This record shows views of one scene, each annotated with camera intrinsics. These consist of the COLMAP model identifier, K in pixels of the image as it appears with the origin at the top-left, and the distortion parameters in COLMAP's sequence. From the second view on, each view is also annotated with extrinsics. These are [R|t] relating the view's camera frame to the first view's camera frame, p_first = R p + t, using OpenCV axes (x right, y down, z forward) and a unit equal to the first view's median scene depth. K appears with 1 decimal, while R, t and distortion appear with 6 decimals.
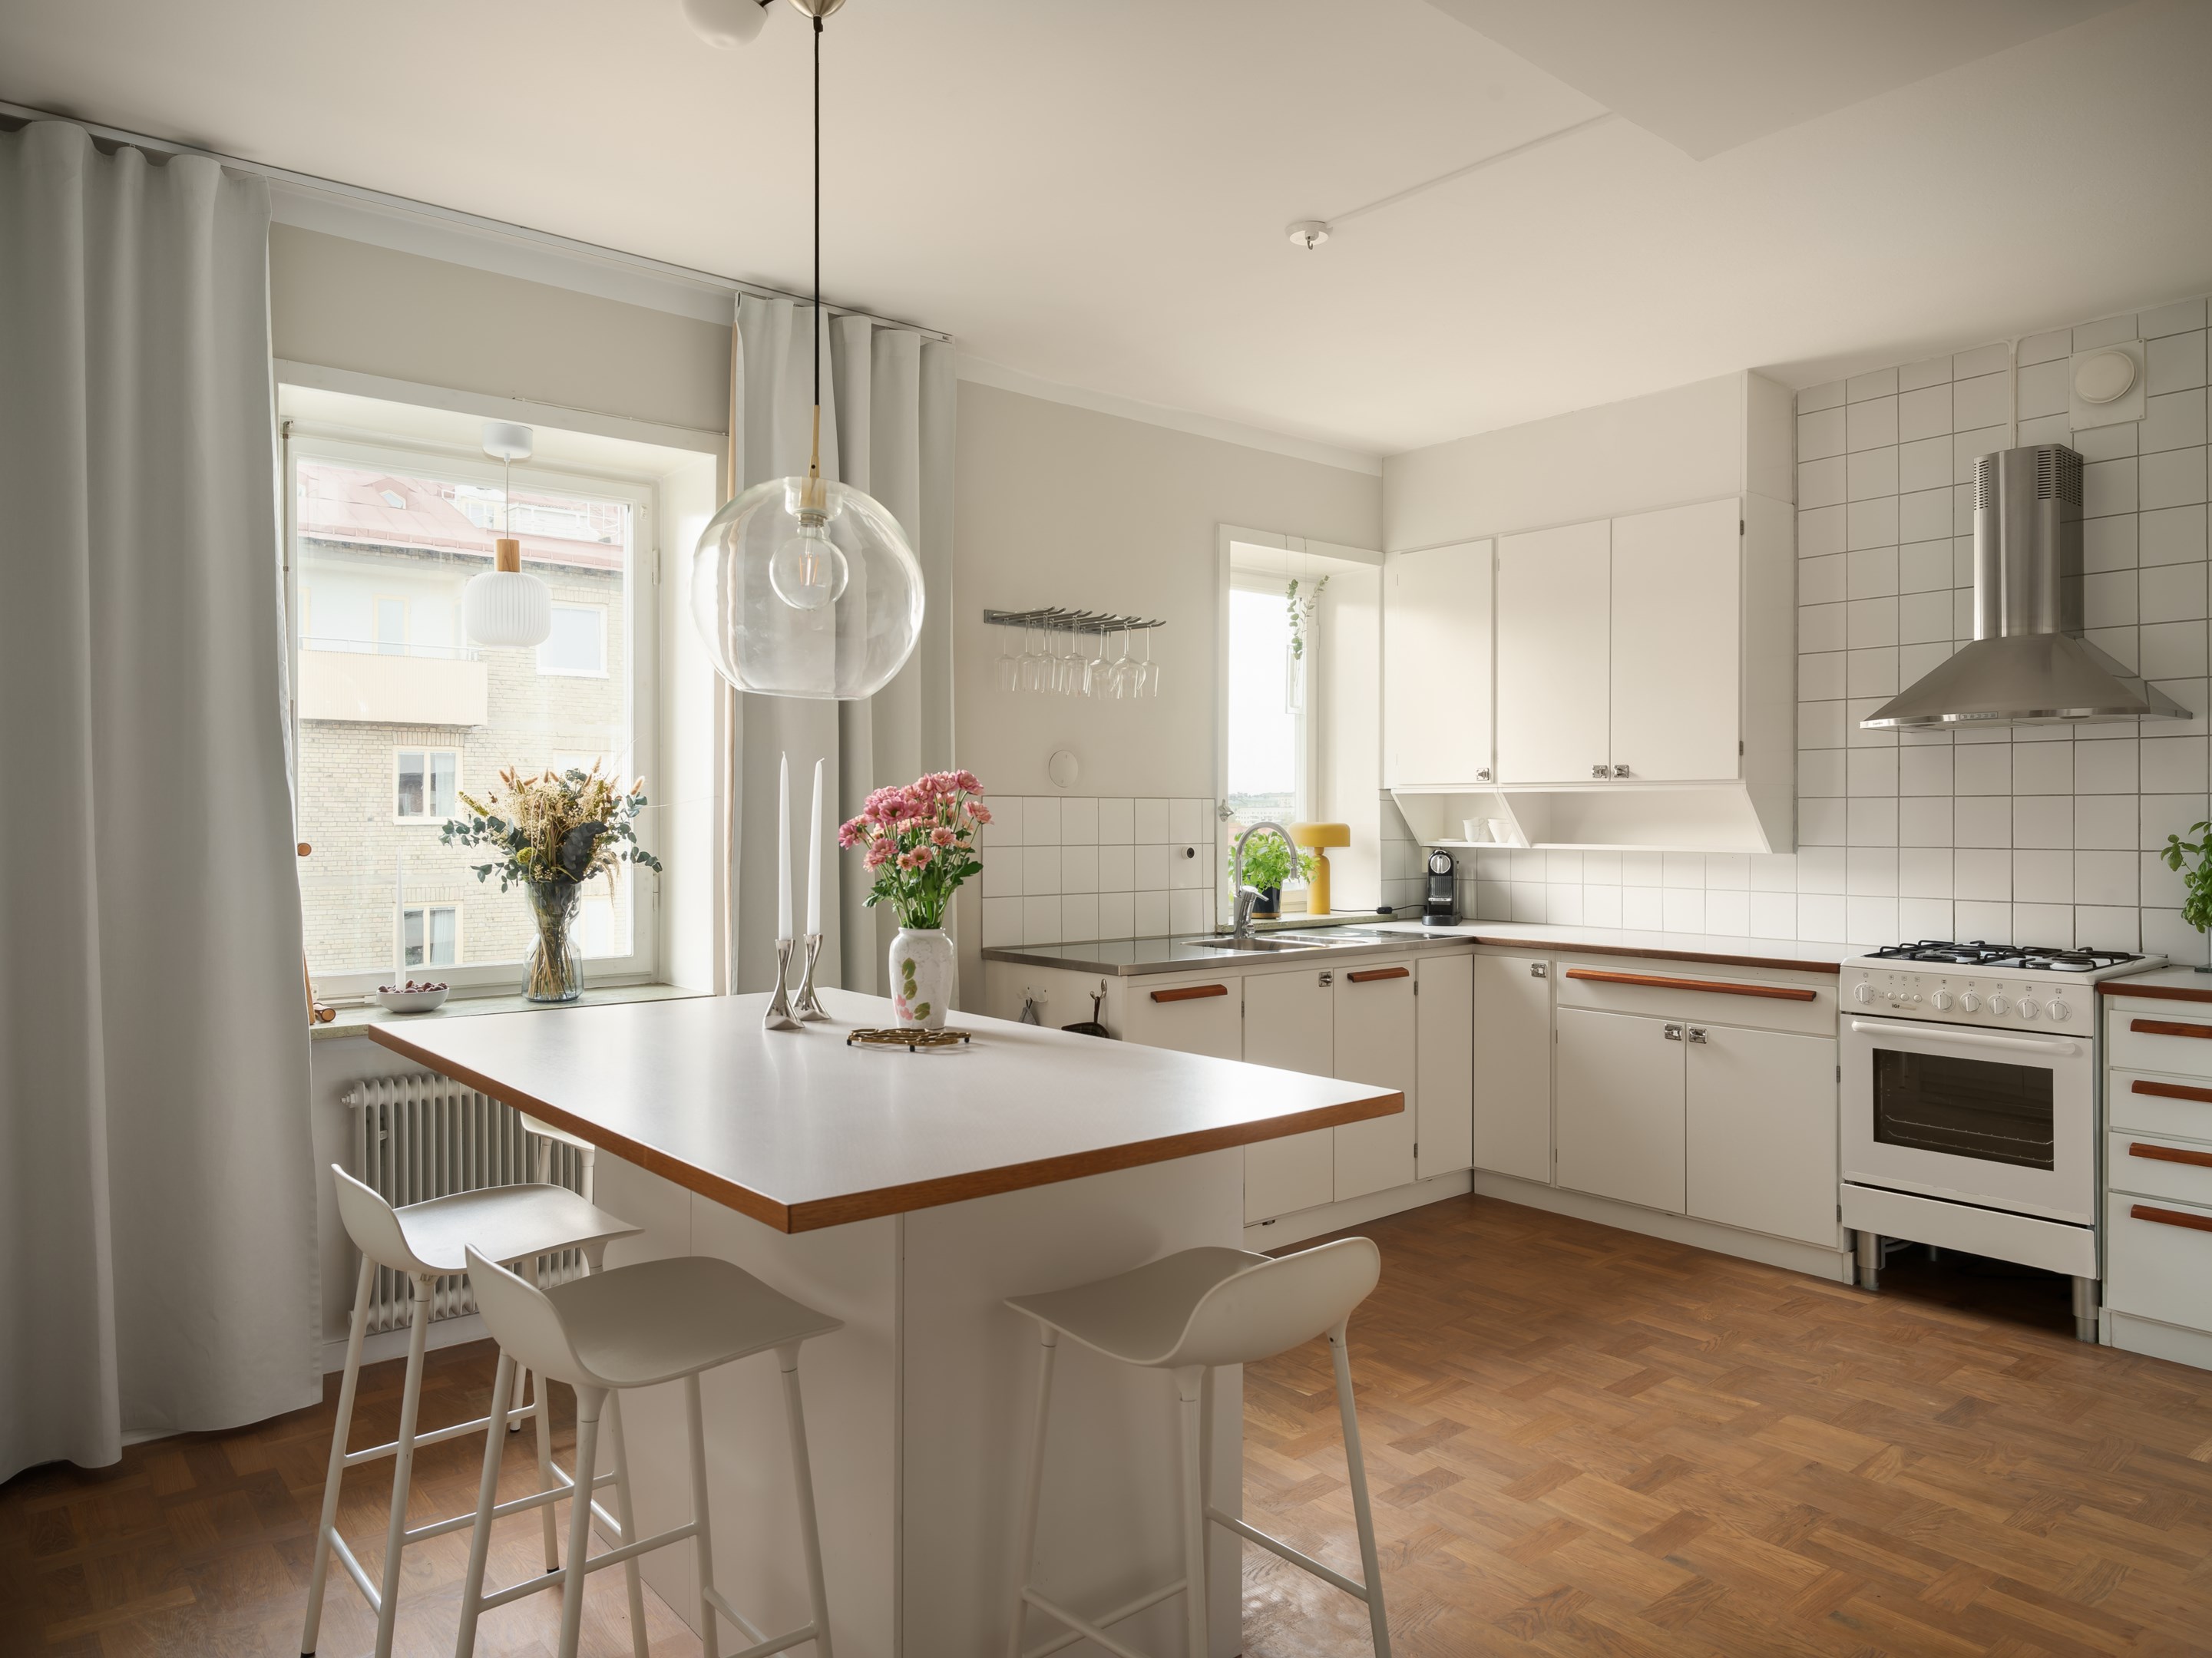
lens RADIAL K [[1441.8, 0, 1106.0], [0, 1441.8, 829.0], [0, 0, 1]] dist [0.000379, -0.004741]
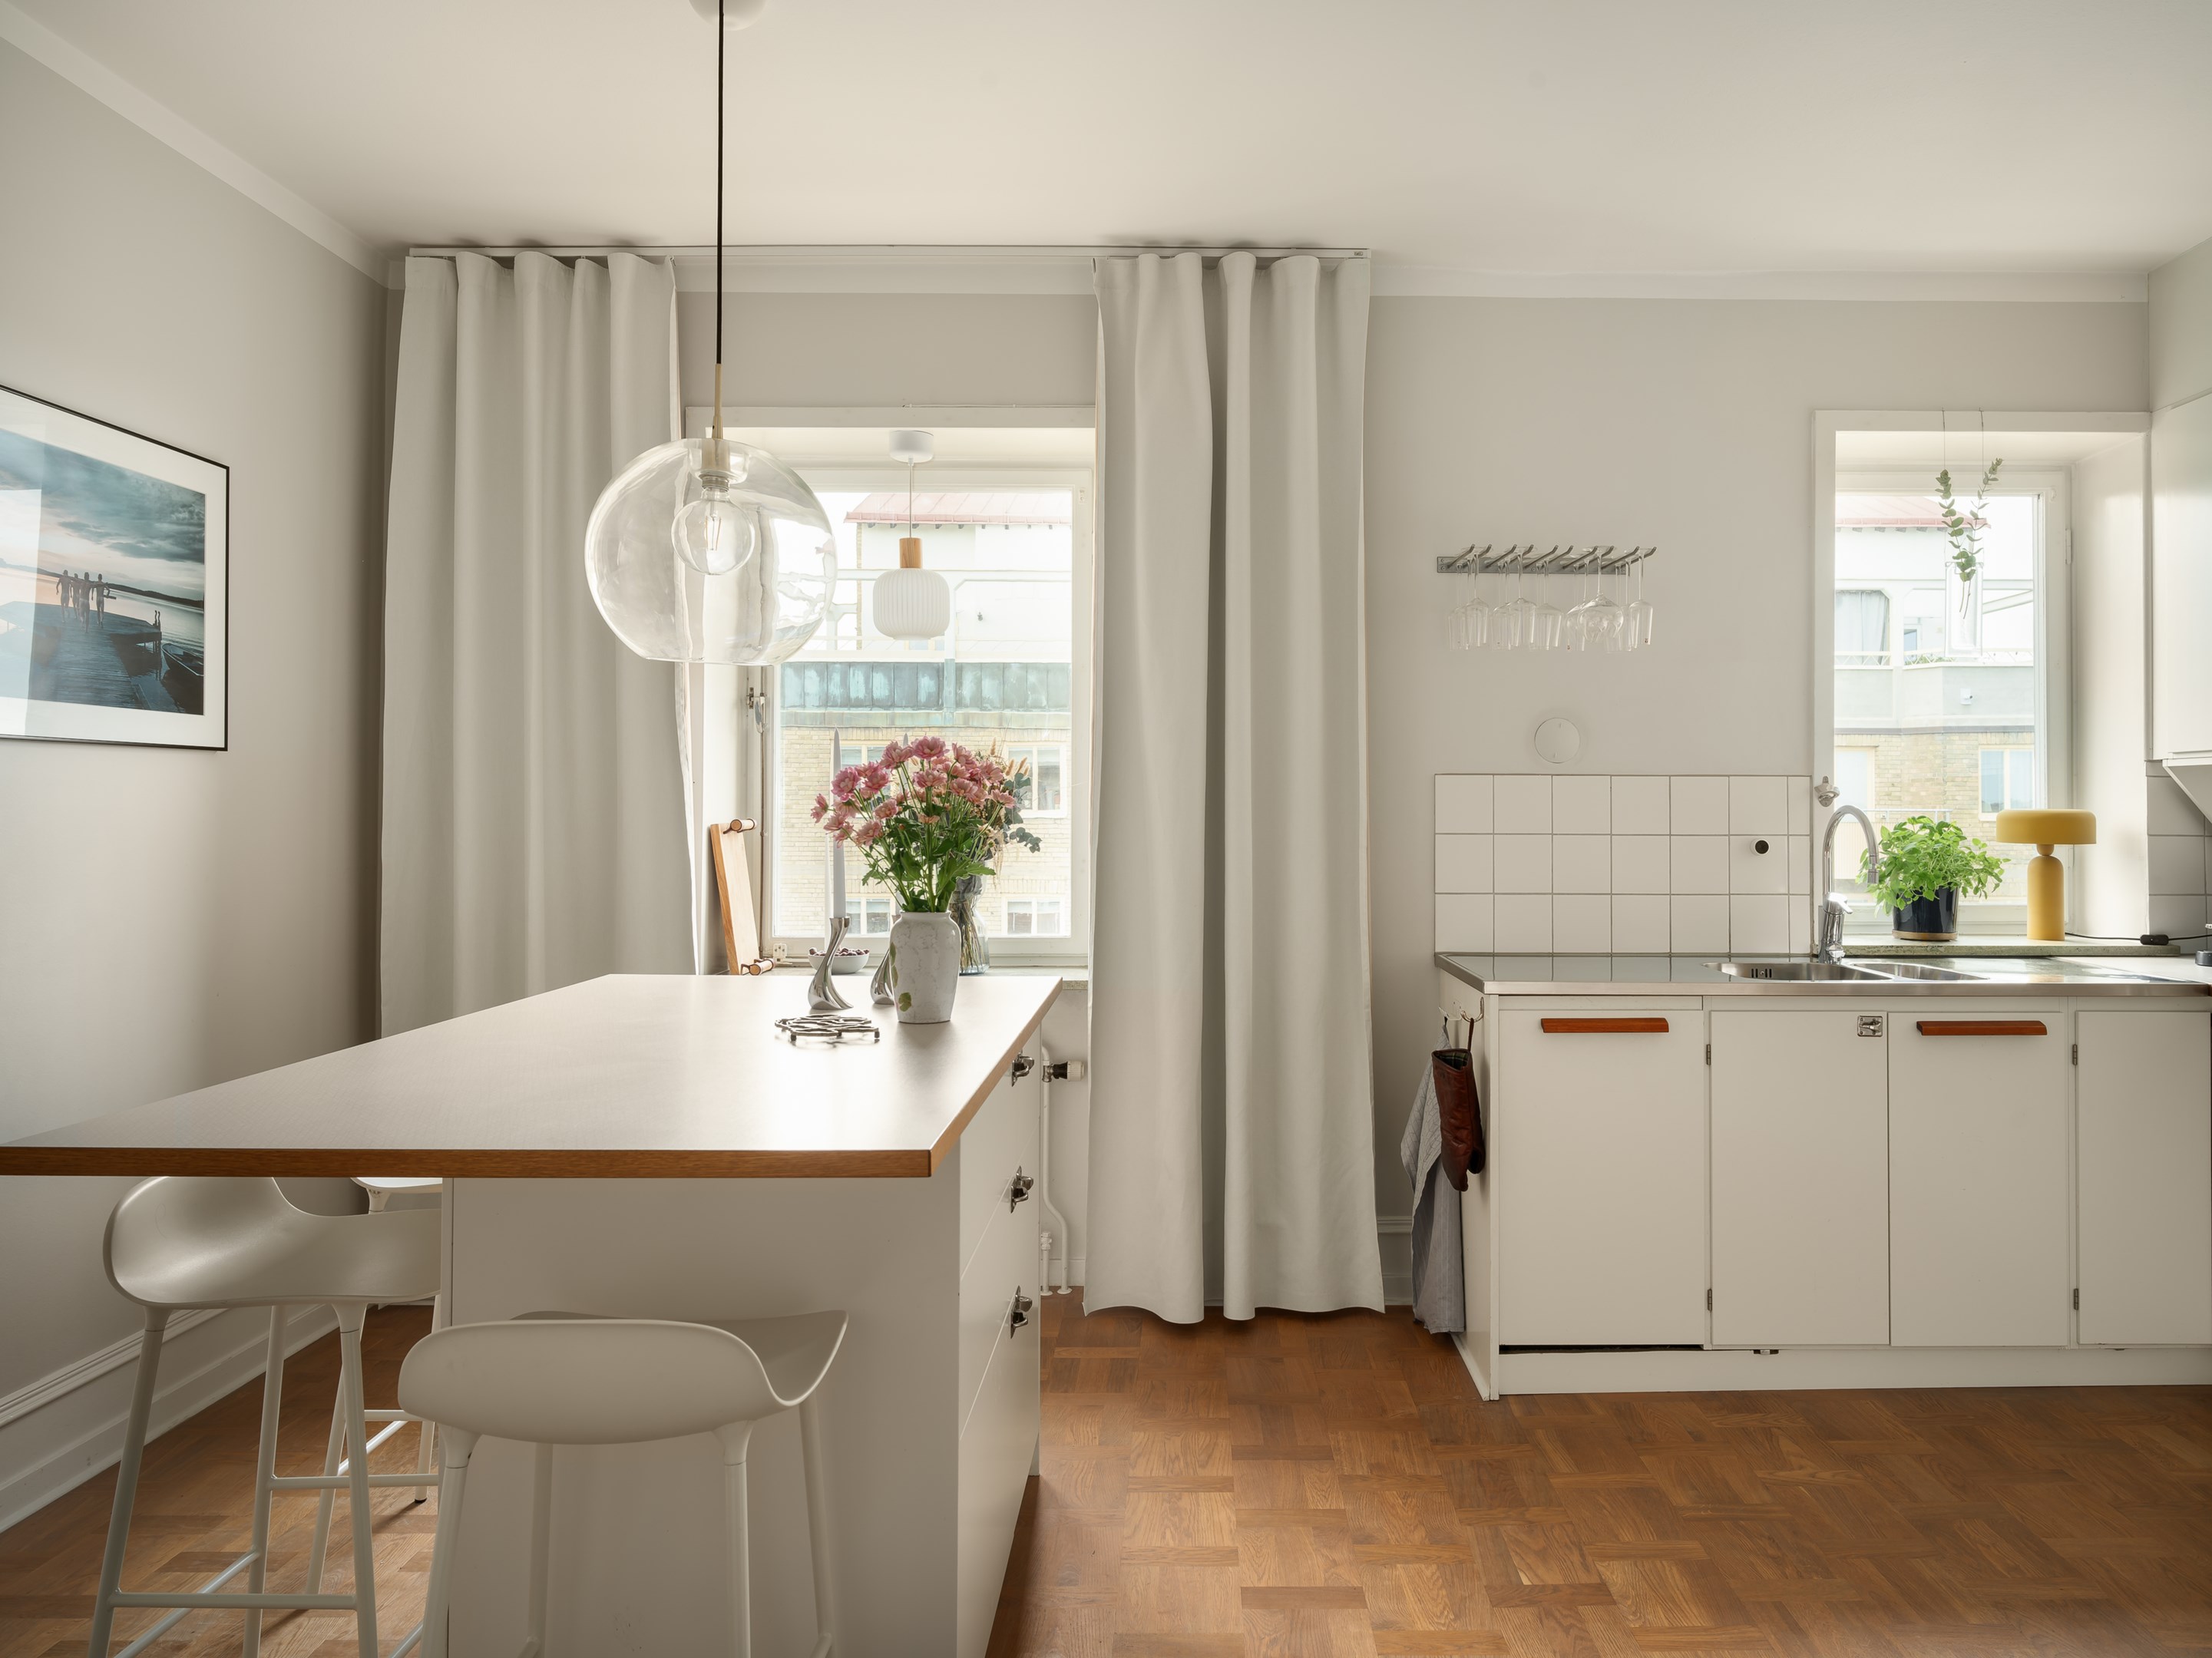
lens RADIAL K [[1470.0, 0, 1104.9], [0, 1470.0, 800.3], [0, 0, 1]] dist [0.006659, -0.003730]
pose [[0.781552, -0.001792, -0.623837, 0.304081], [-0.008118, 0.999882, -0.013043, 0.005369], [0.623787, 0.015258, 0.781445, 0.192789]]
